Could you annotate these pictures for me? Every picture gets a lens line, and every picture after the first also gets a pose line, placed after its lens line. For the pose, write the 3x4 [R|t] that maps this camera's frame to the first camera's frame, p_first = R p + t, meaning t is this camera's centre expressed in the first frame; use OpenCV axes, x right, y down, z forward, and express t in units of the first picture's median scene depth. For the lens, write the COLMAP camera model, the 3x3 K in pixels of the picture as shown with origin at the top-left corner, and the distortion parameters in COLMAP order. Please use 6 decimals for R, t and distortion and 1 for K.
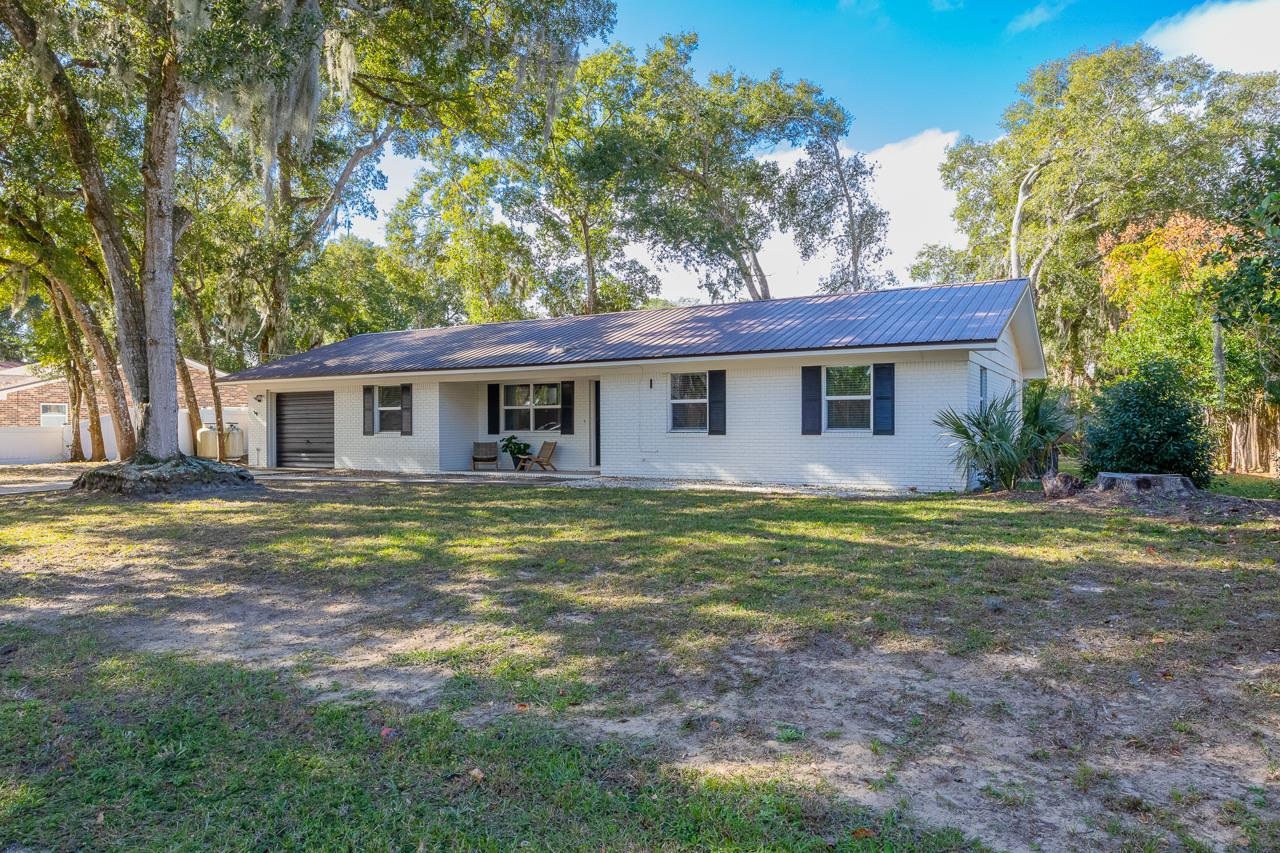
lens RADIAL K [[653.4, 0, 640.0], [0, 653.4, 426.5], [0, 0, 1]] dist [0.001744, 0.000542]
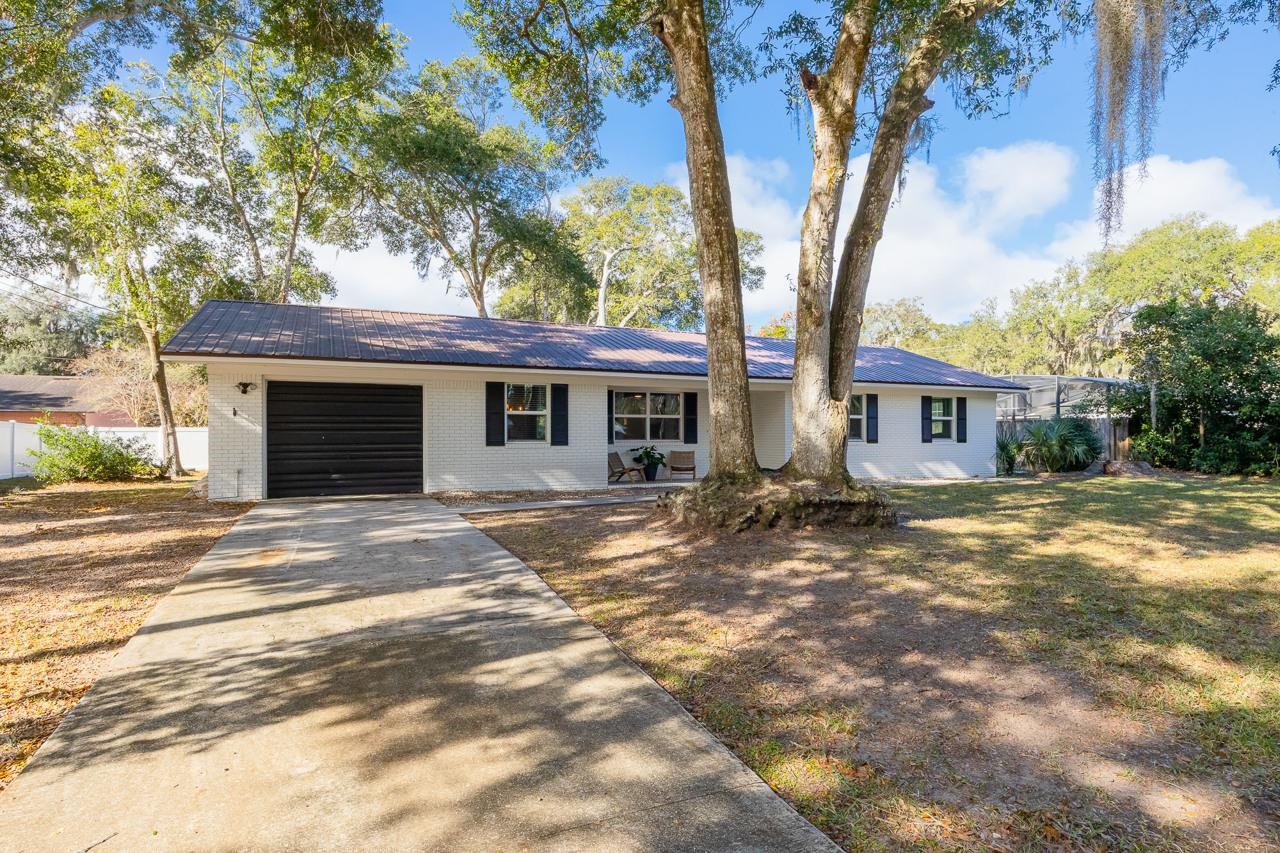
lens RADIAL K [[596.1, 0, 561.0], [0, 596.1, 431.5], [0, 0, 1]] dist [-0.000463, -0.000011]
pose [[0.709602, 0.010349, 0.704527, -0.878771], [-0.003856, 0.999934, -0.010805, 0.003701], [-0.704592, 0.004951, 0.709595, 0.448340]]
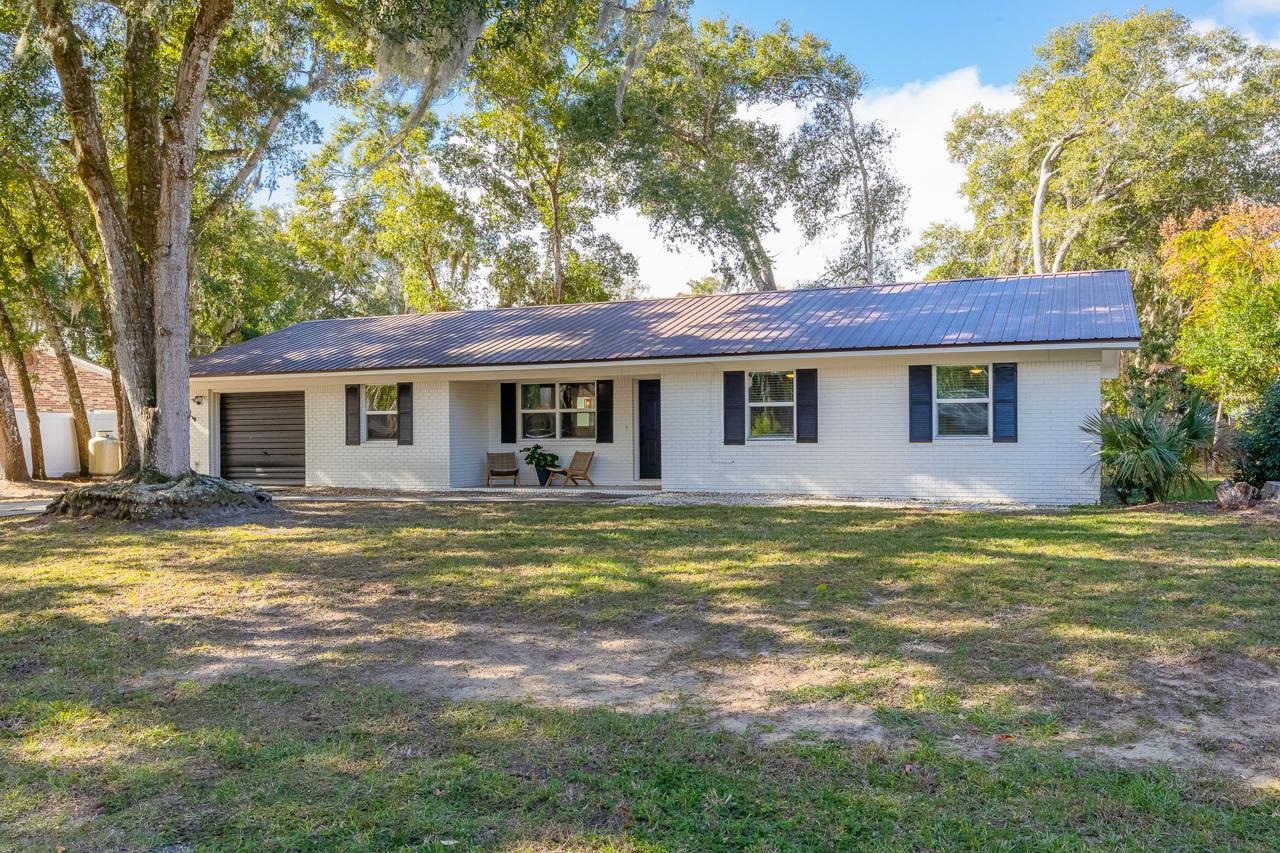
lens RADIAL K [[780.4, 0, 640.0], [0, 780.4, 426.5], [0, 0, 1]] dist [0.004181, 0.000206]
pose [[0.995072, -0.003129, 0.099106, -0.156968], [0.003798, 0.999971, -0.006563, -0.002279], [-0.099083, 0.006907, 0.995055, -0.012501]]
